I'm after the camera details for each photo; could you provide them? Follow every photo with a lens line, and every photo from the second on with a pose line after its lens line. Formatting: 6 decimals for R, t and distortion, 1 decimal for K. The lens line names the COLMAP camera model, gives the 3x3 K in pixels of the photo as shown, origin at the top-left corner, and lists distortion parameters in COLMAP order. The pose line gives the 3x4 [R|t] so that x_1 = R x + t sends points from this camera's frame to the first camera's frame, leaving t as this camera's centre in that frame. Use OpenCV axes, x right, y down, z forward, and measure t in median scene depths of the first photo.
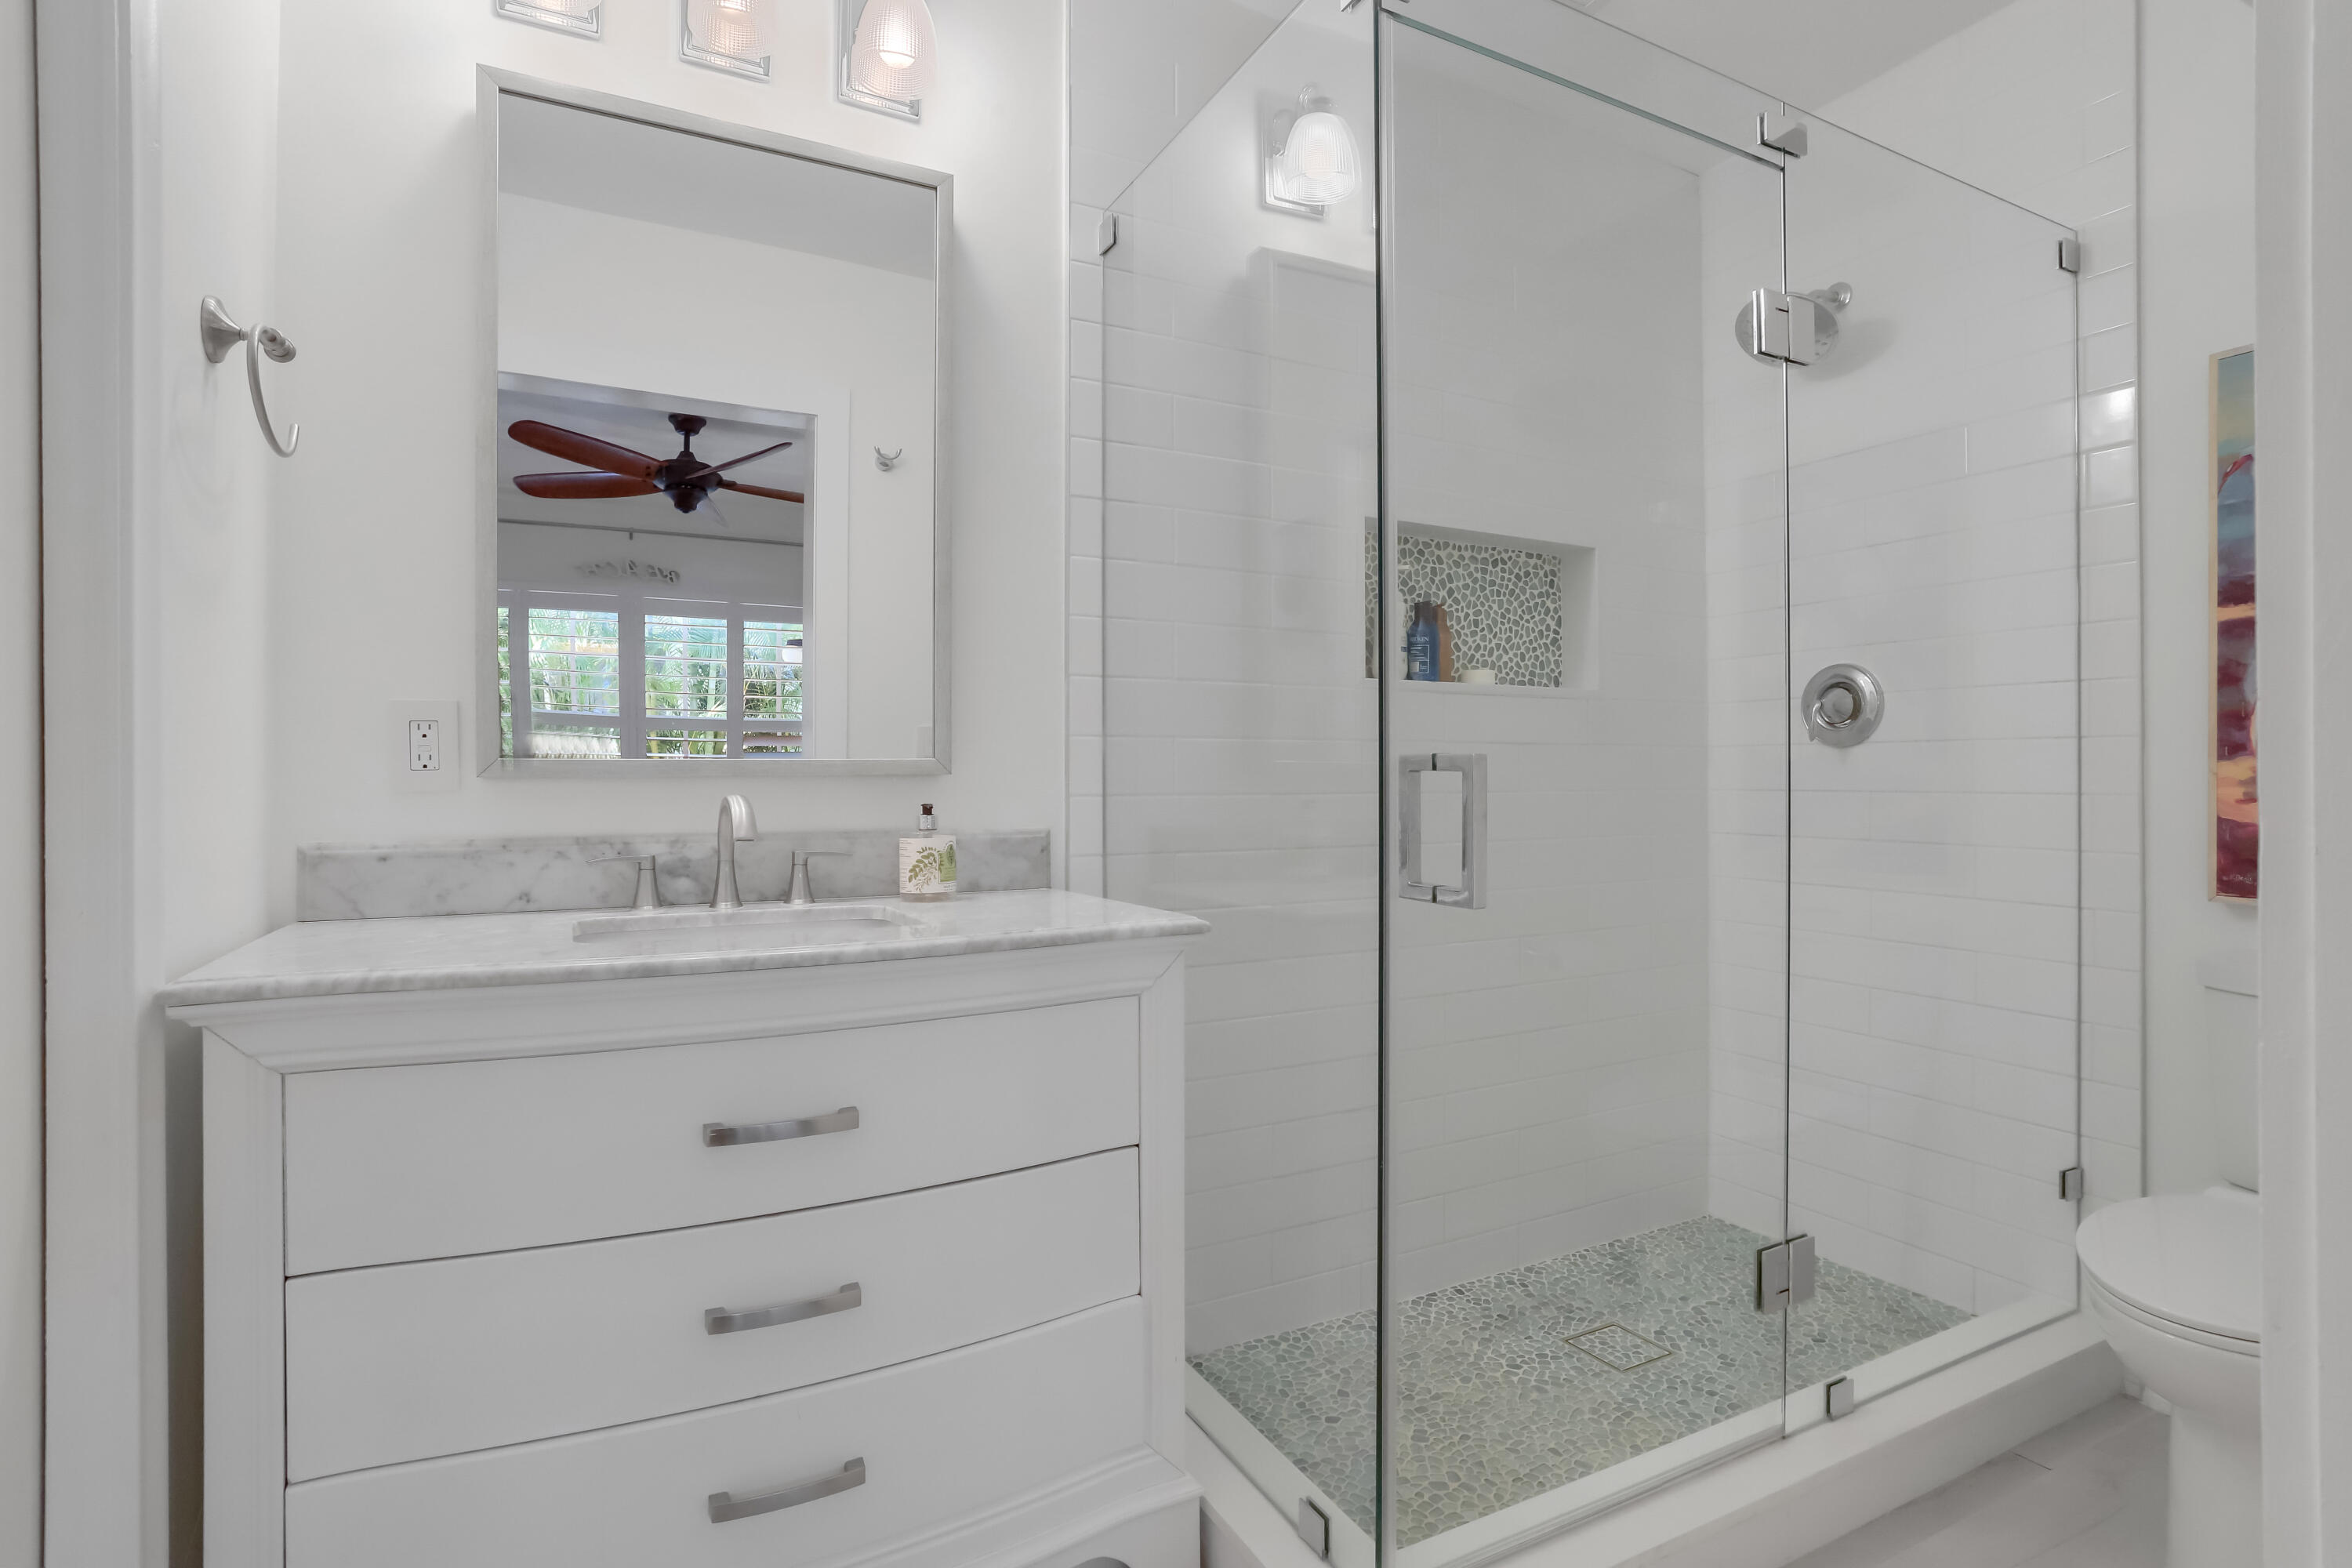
lens RADIAL K [[1148.4, 0, 1173.2], [0, 1148.4, 777.1], [0, 0, 1]] dist [-0.018493, 0.001099]
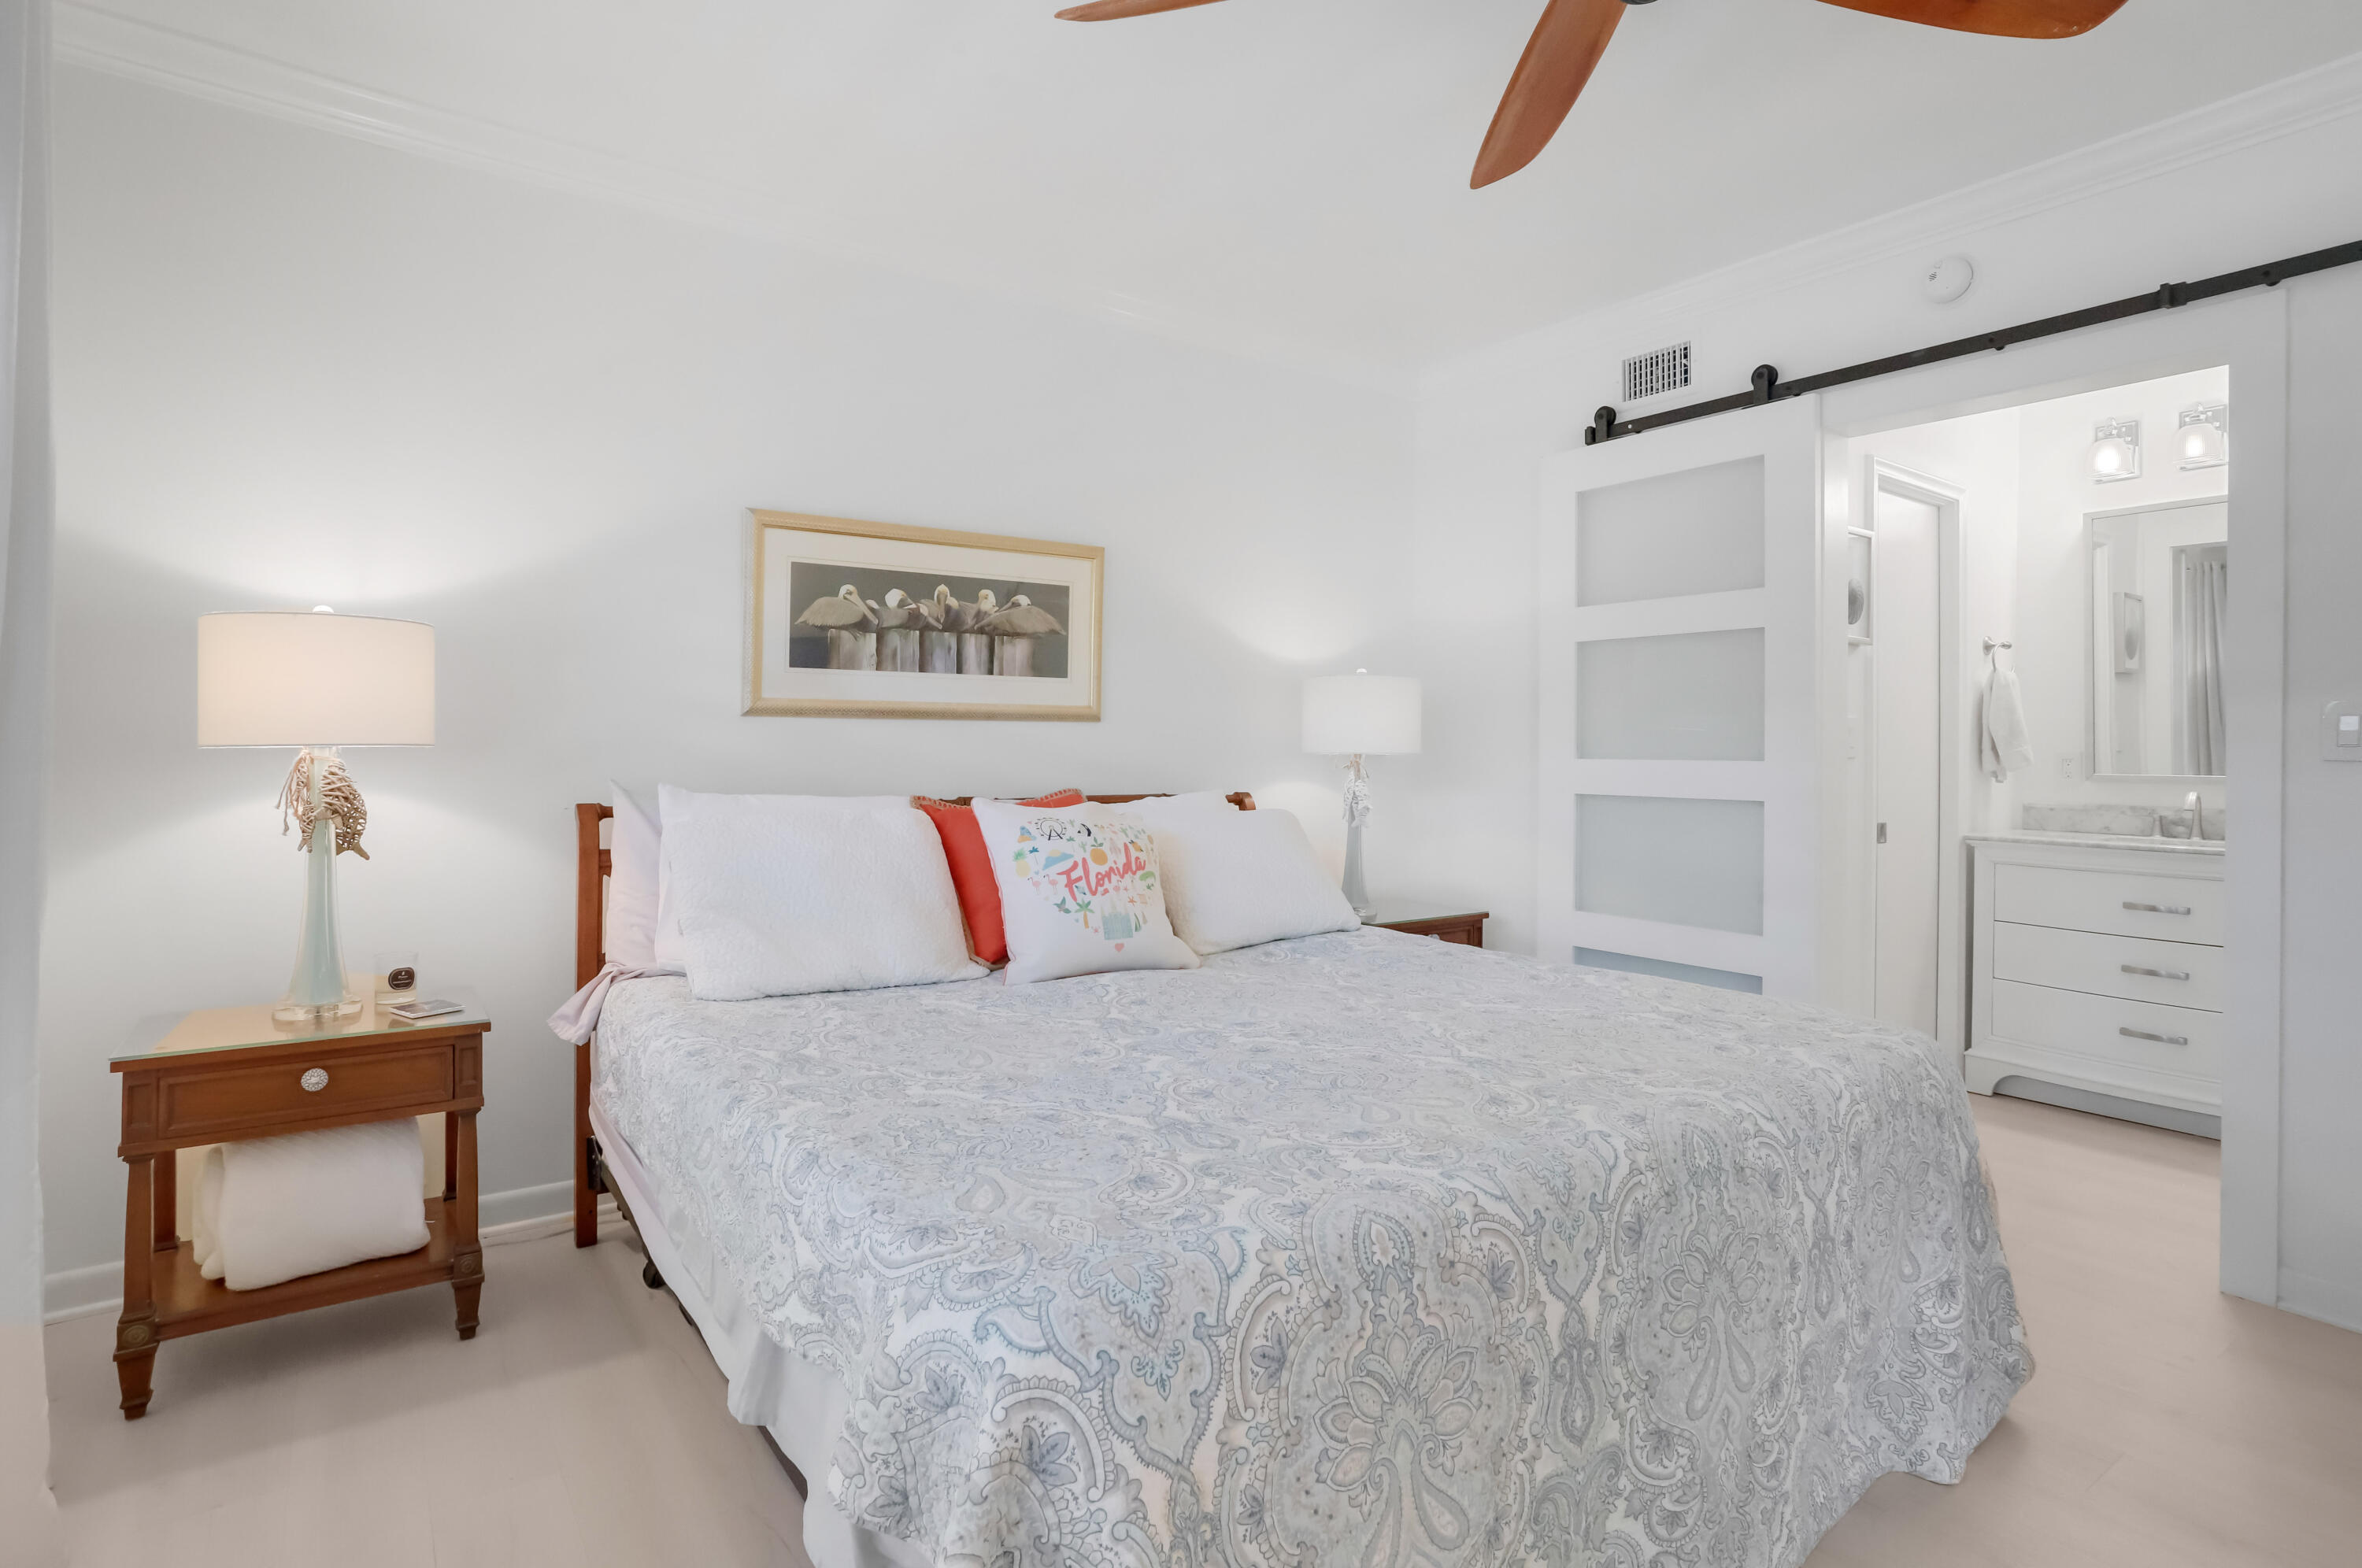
lens RADIAL K [[1153.1, 0, 1161.9], [0, 1153.1, 730.6], [0, 0, 1]] dist [-0.018493, 0.001099]
pose [[0.142625, -0.006179, -0.989758, 1.678950], [0.000856, 0.999981, -0.006120, -0.101003], [0.989776, 0.000025, 0.142627, -1.483999]]
